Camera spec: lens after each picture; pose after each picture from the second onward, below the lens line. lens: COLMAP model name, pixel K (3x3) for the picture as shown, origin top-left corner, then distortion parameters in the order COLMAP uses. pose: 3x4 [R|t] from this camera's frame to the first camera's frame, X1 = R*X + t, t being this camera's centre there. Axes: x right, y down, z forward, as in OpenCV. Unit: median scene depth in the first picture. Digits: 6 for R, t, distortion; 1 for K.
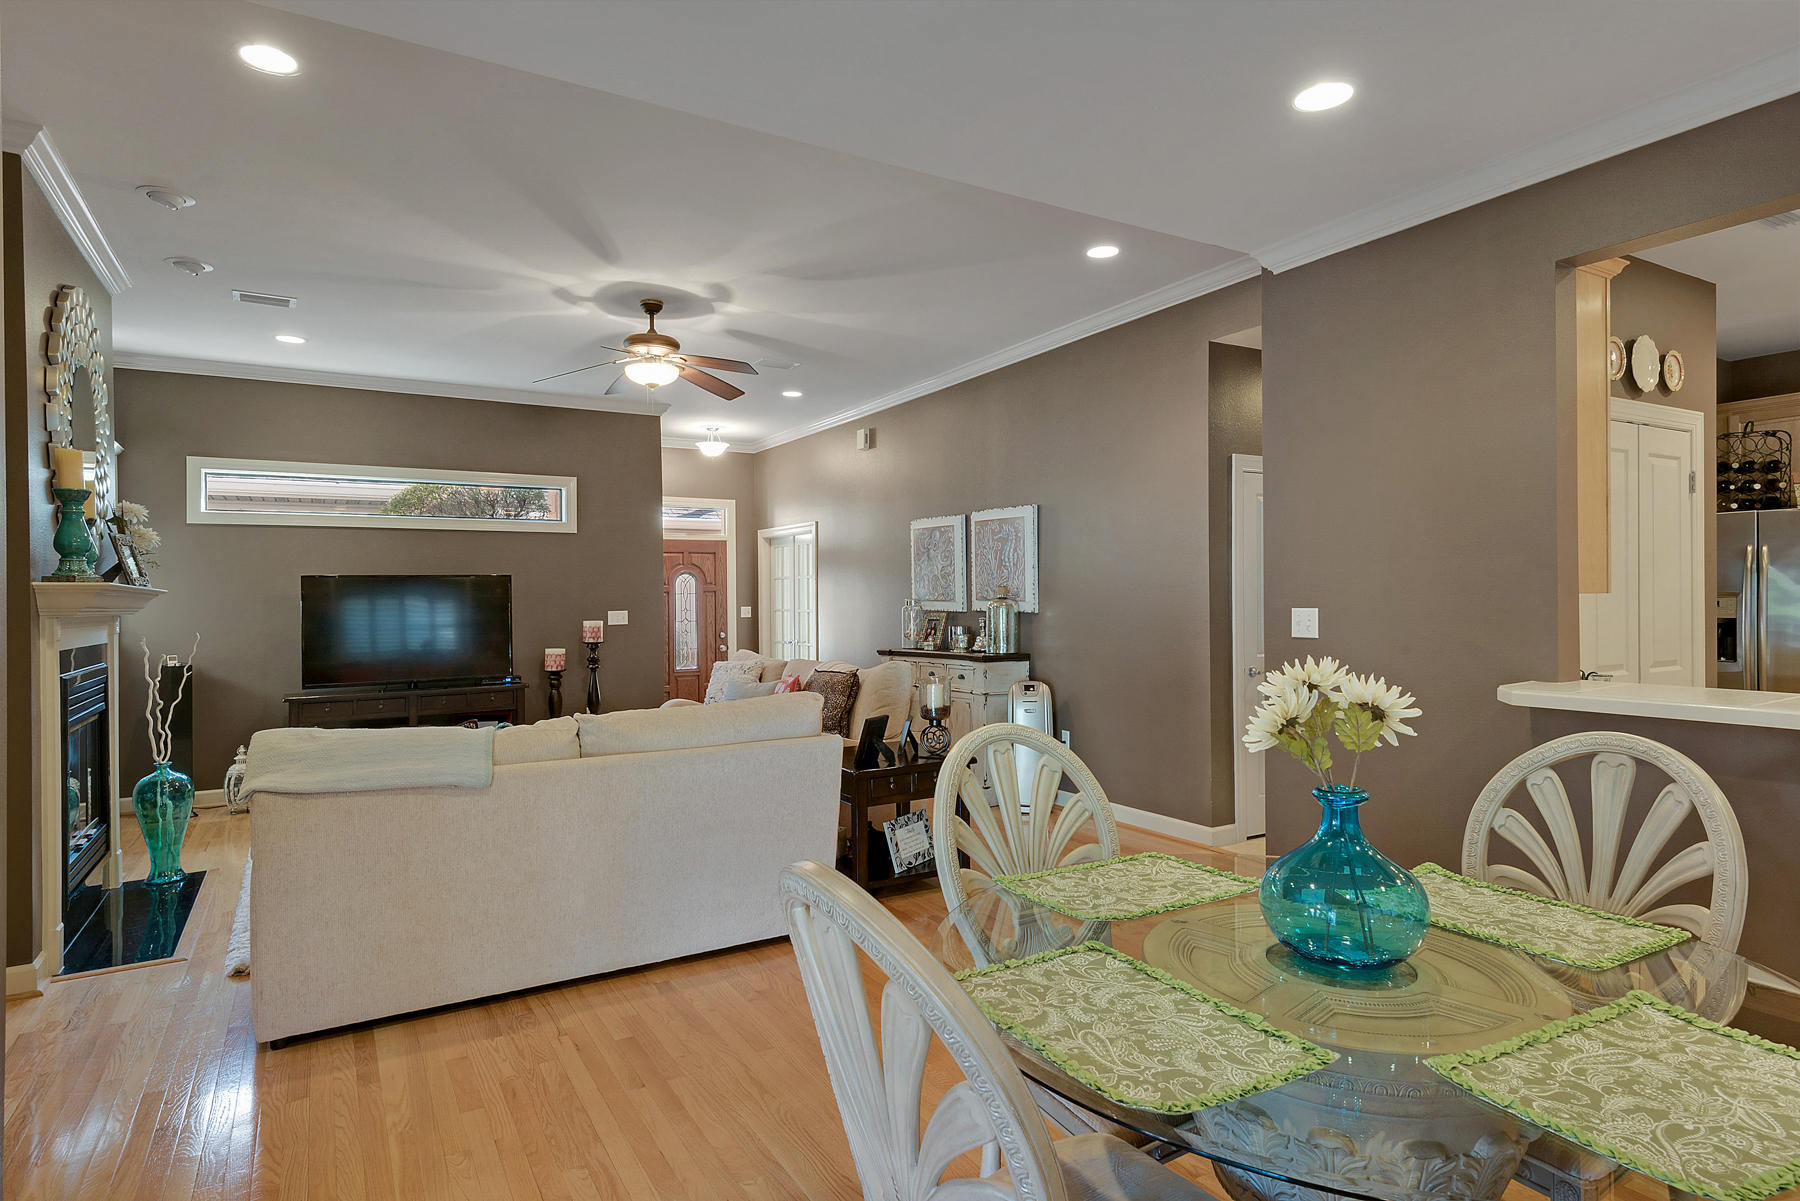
lens RADIAL K [[961.6, 0, 900.0], [0, 961.6, 600.5], [0, 0, 1]] dist [0.025215, 0.000075]
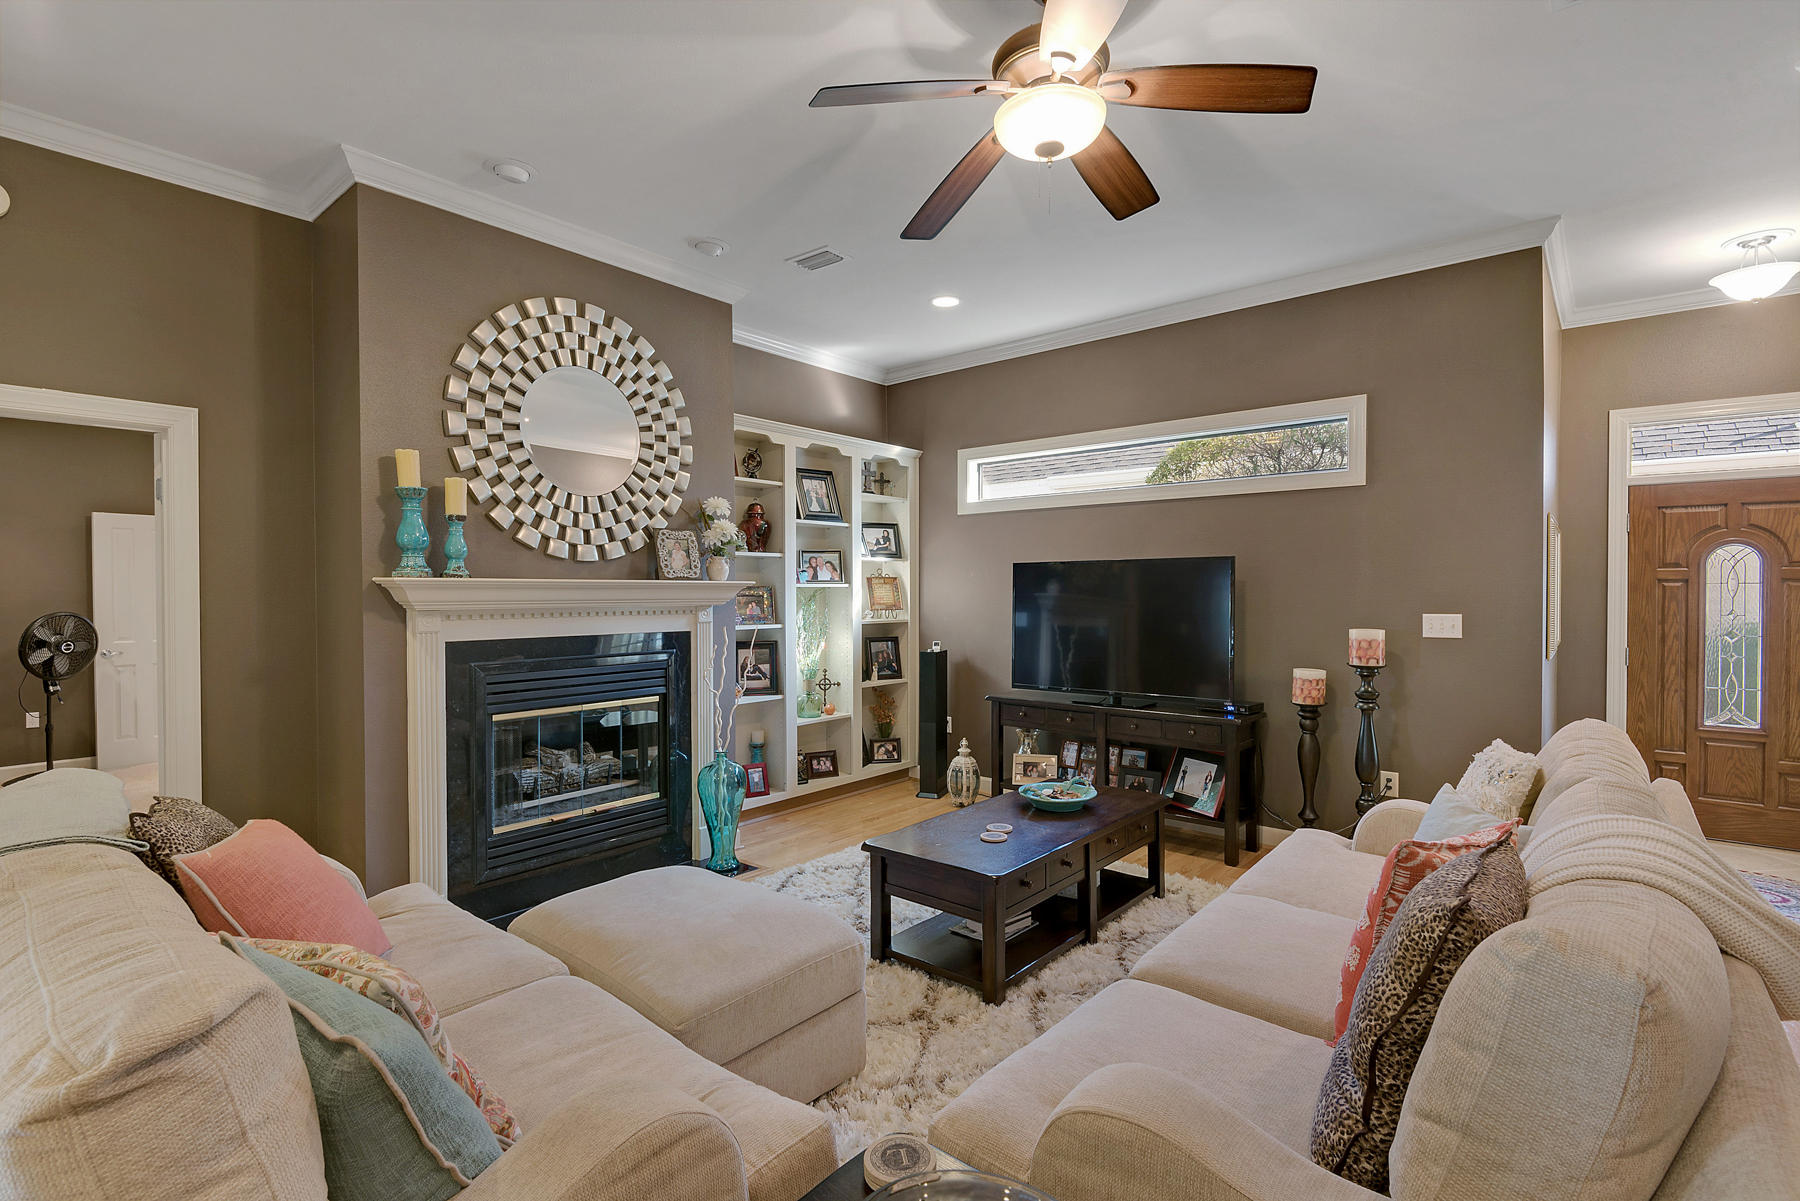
lens RADIAL K [[829.0, 0, 896.8], [0, 829.0, 601.6], [0, 0, 1]] dist [0.032978, -0.029207]
pose [[0.316682, 0.025820, -0.948180, 0.079499], [-0.003195, 0.999653, 0.026155, -0.009126], [0.948526, -0.005254, 0.316654, 0.558681]]
